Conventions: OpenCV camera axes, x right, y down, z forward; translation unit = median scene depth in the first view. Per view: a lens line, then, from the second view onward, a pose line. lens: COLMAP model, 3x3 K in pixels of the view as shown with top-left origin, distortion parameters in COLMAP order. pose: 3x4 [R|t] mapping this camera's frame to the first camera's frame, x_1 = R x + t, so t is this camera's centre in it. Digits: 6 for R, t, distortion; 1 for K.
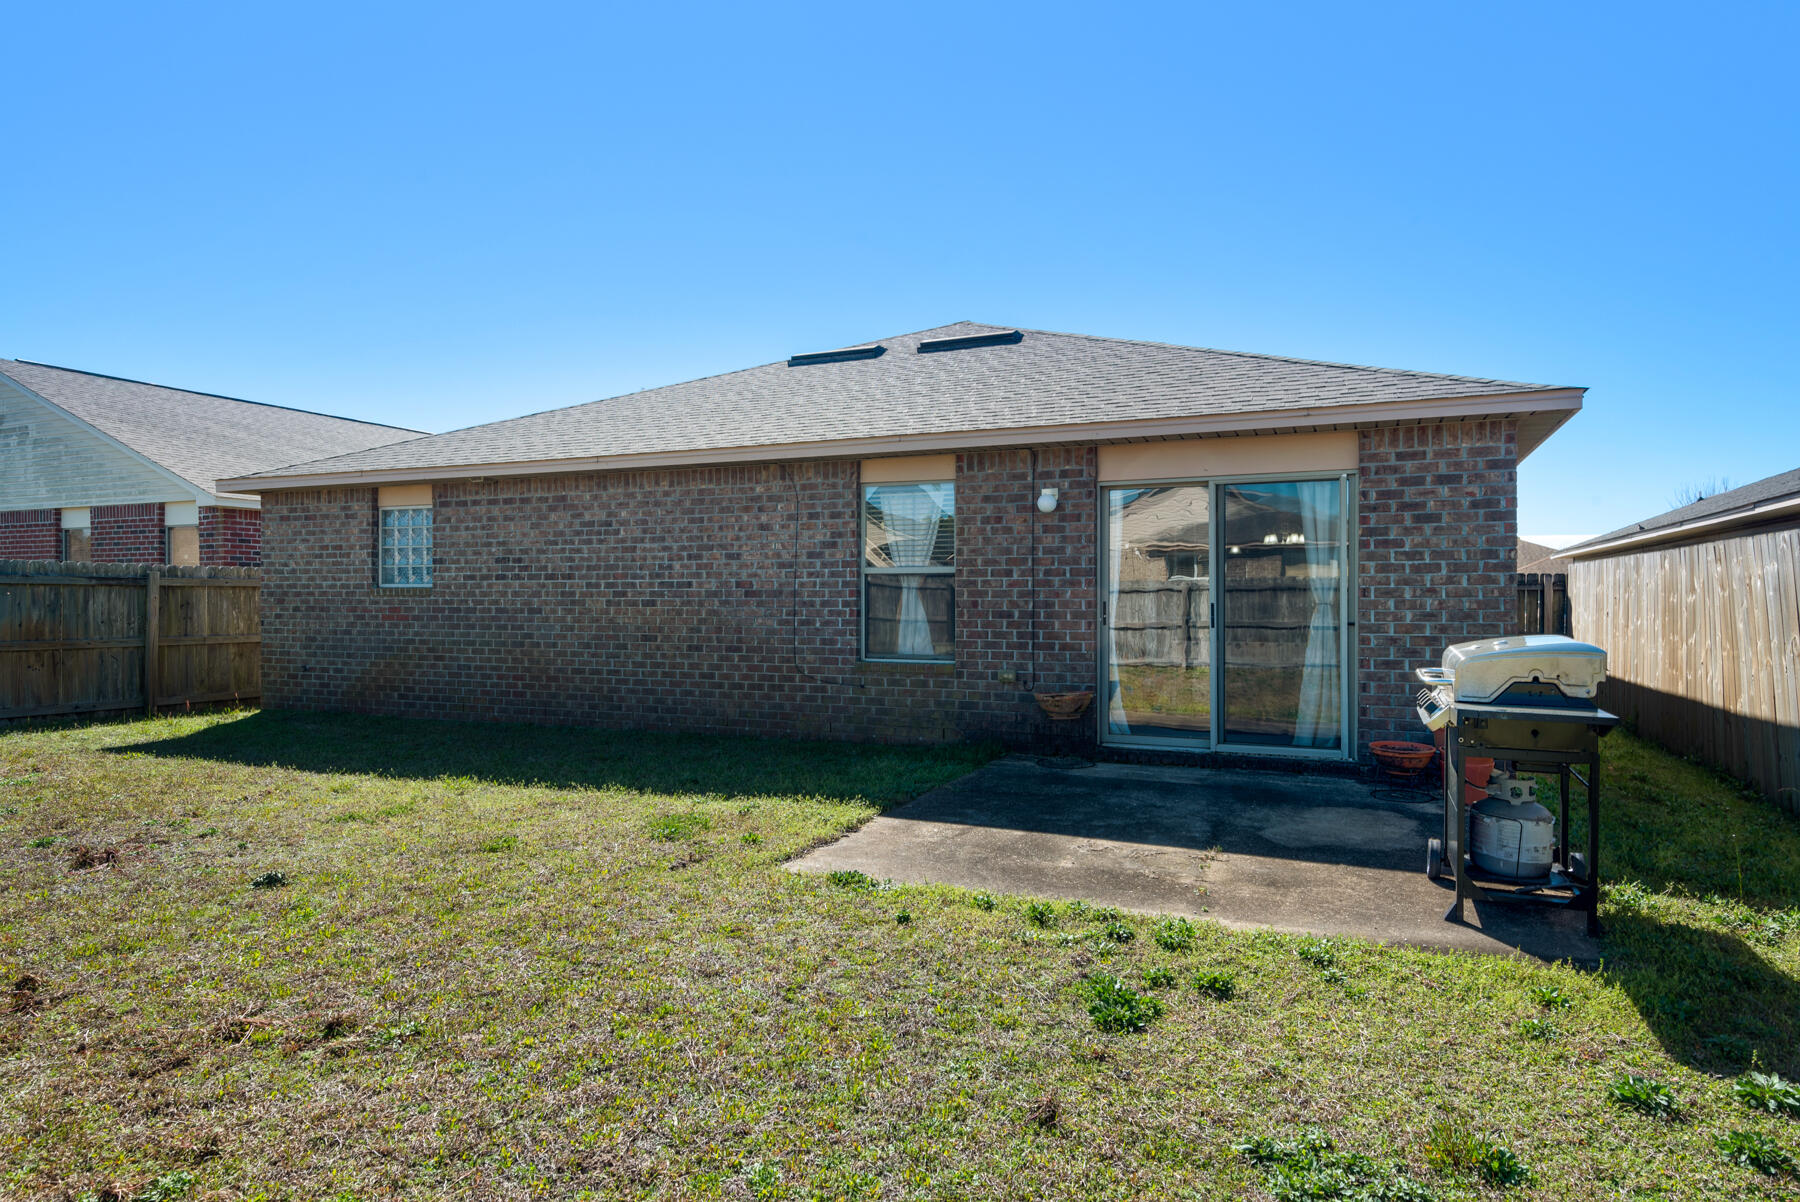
lens RADIAL K [[1041.0, 0, 897.6], [0, 1041.0, 596.5], [0, 0, 1]] dist [0.034251, -0.013298]
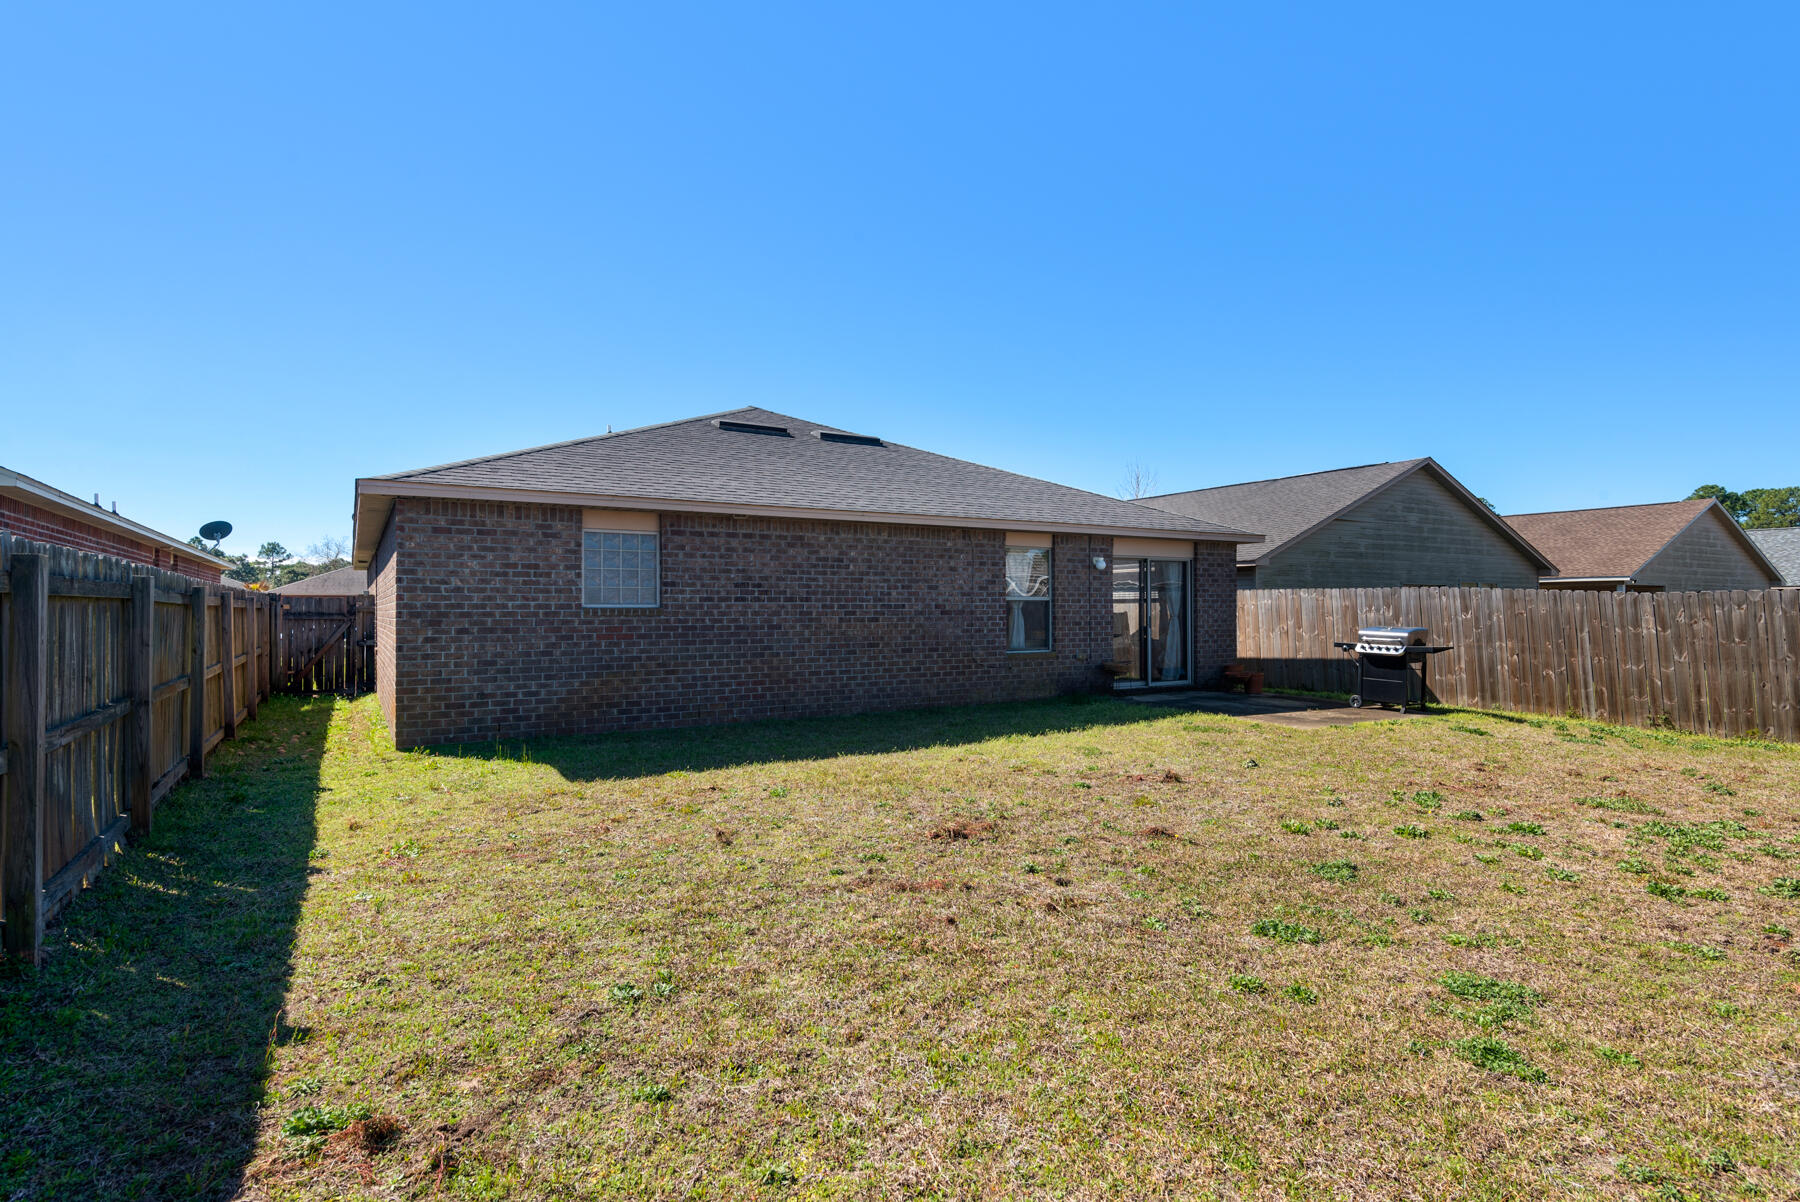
lens RADIAL K [[918.7, 0, 903.5], [0, 918.7, 602.8], [0, 0, 1]] dist [0.006916, 0.000136]
pose [[0.567436, 0.007778, 0.823381, -1.175637], [0.006718, 0.999878, -0.014076, 0.001354], [-0.823390, 0.013519, 0.567315, 0.268805]]
